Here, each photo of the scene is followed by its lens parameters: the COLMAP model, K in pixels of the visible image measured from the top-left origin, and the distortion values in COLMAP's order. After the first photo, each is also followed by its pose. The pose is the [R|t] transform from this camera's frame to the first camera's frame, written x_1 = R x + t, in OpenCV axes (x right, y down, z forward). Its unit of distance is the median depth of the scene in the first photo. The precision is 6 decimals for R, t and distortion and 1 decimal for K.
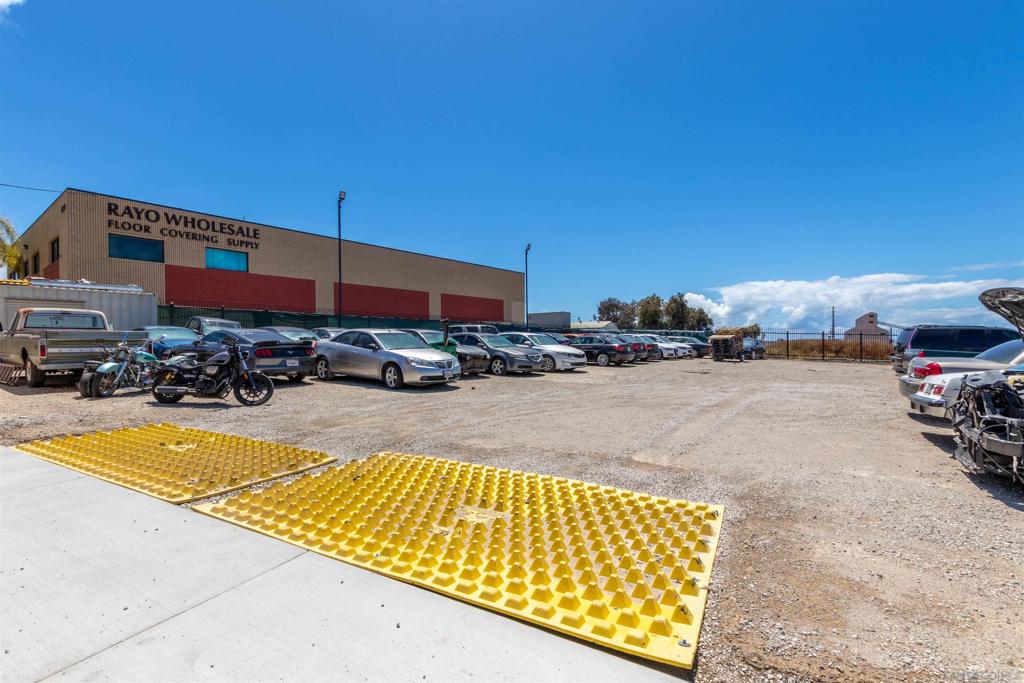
lens RADIAL K [[470.5, 0, 505.5], [0, 470.5, 343.0], [0, 0, 1]] dist [0.005952, -0.000010]
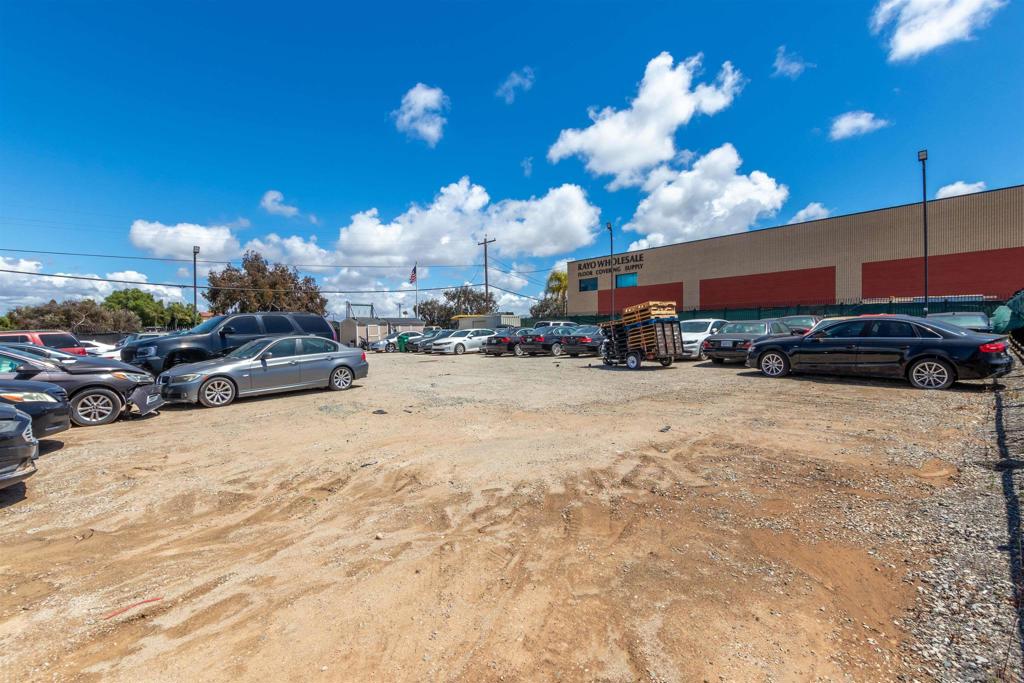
lens RADIAL K [[470.5, 0, 504.4], [0, 470.5, 340.6], [0, 0, 1]] dist [0.005952, -0.000010]
pose [[-0.181444, 0.008391, -0.983366, 1.068852], [0.005044, 0.999958, 0.007602, 0.003096], [0.983388, -0.003581, -0.181479, 0.988330]]
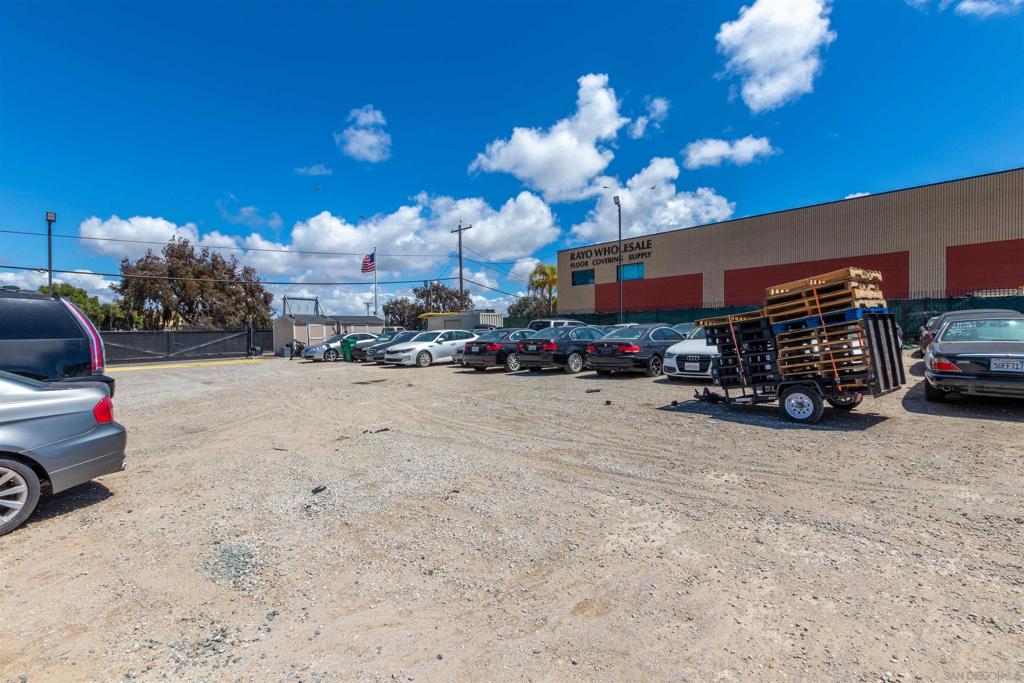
lens RADIAL K [[470.5, 0, 504.8], [0, 470.5, 342.7], [0, 0, 1]] dist [0.005952, -0.000010]
pose [[-0.124899, 0.010776, -0.992111, 0.773069], [0.003764, 0.999939, 0.010387, -0.002576], [0.992162, -0.002437, -0.124932, 0.917110]]
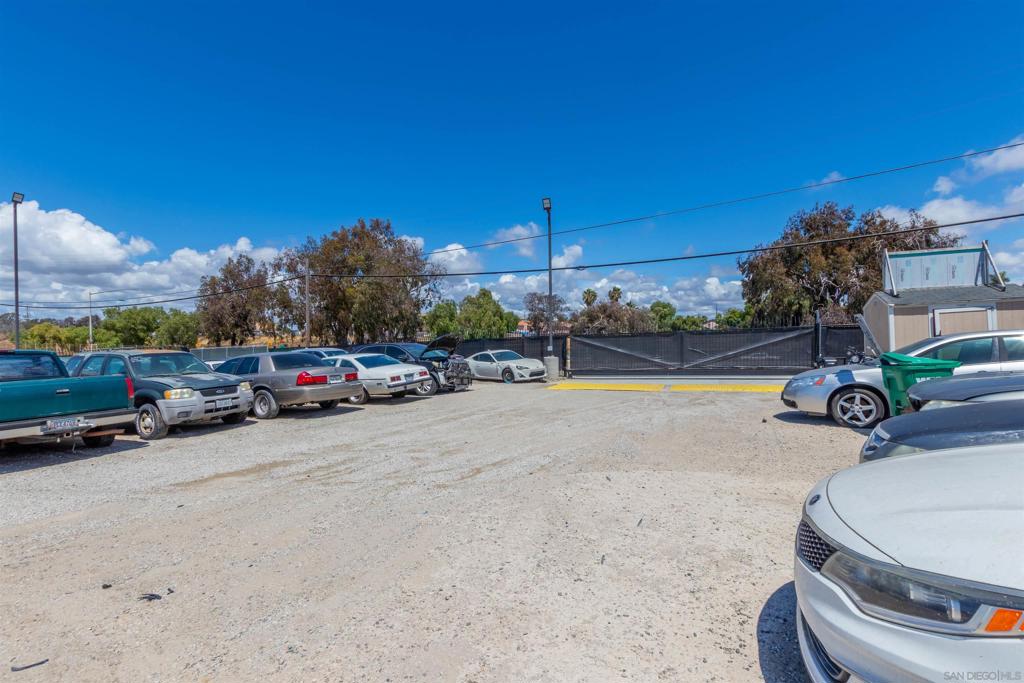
lens RADIAL K [[470.5, 0, 506.4], [0, 470.5, 346.6], [0, 0, 1]] dist [0.005952, -0.000010]
pose [[-0.996137, 0.012834, -0.086866, 0.161850], [0.011198, 0.999751, 0.019289, -0.013632], [0.087092, 0.018242, -0.996033, 0.739117]]
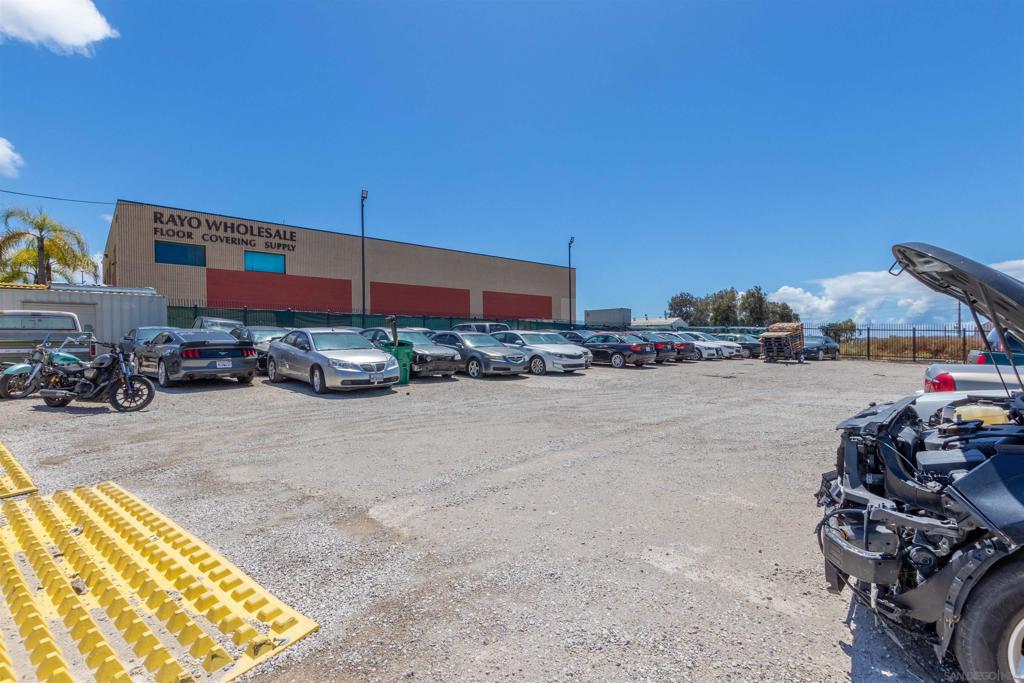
lens RADIAL K [[470.5, 0, 506.2], [0, 470.5, 343.2], [0, 0, 1]] dist [0.005952, -0.000010]
pose [[0.986487, -0.001228, -0.163836, 0.116427], [0.002008, 0.999987, 0.004596, -0.001643], [0.163828, -0.004863, 0.986477, 0.066838]]
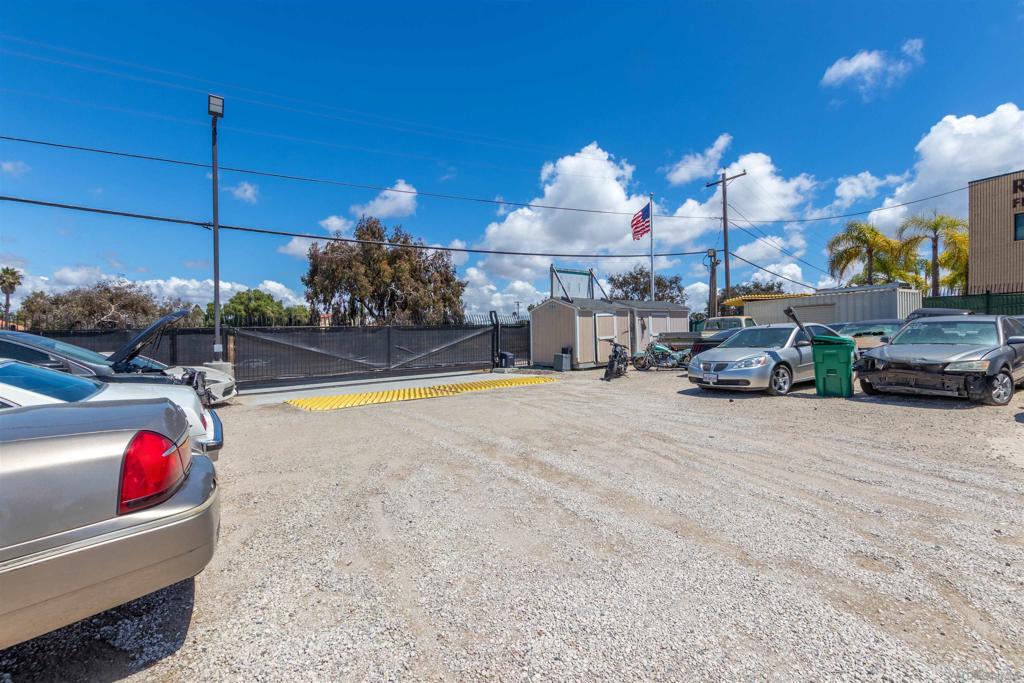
lens RADIAL K [[470.5, 0, 506.5], [0, 470.5, 345.0], [0, 0, 1]] dist [0.005952, -0.000010]
pose [[-0.380760, 0.014264, -0.924564, 0.339931], [0.006708, 0.999897, 0.012664, -0.002149], [0.924650, -0.001380, -0.380817, 0.425297]]
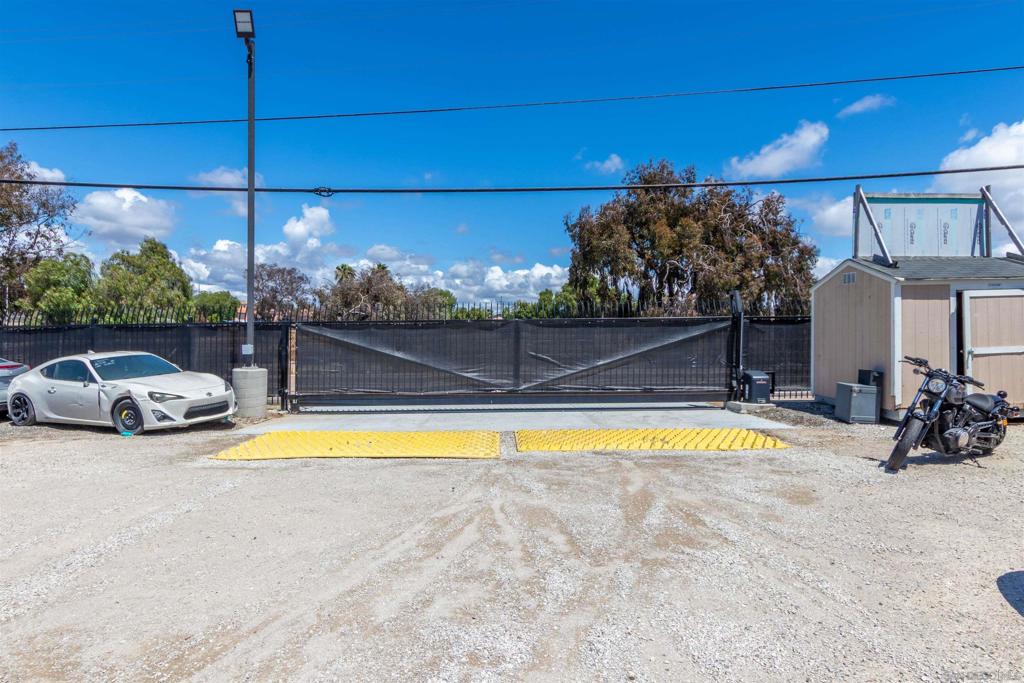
lens RADIAL K [[615.0, 0, 502.0], [0, 615.0, 346.9], [0, 0, 1]] dist [0.000096, -0.004310]
pose [[-0.871817, -0.000824, -0.489831, 0.084388], [-0.012926, 0.999689, 0.021323, -0.009022], [0.489661, 0.024921, -0.871557, 0.470892]]
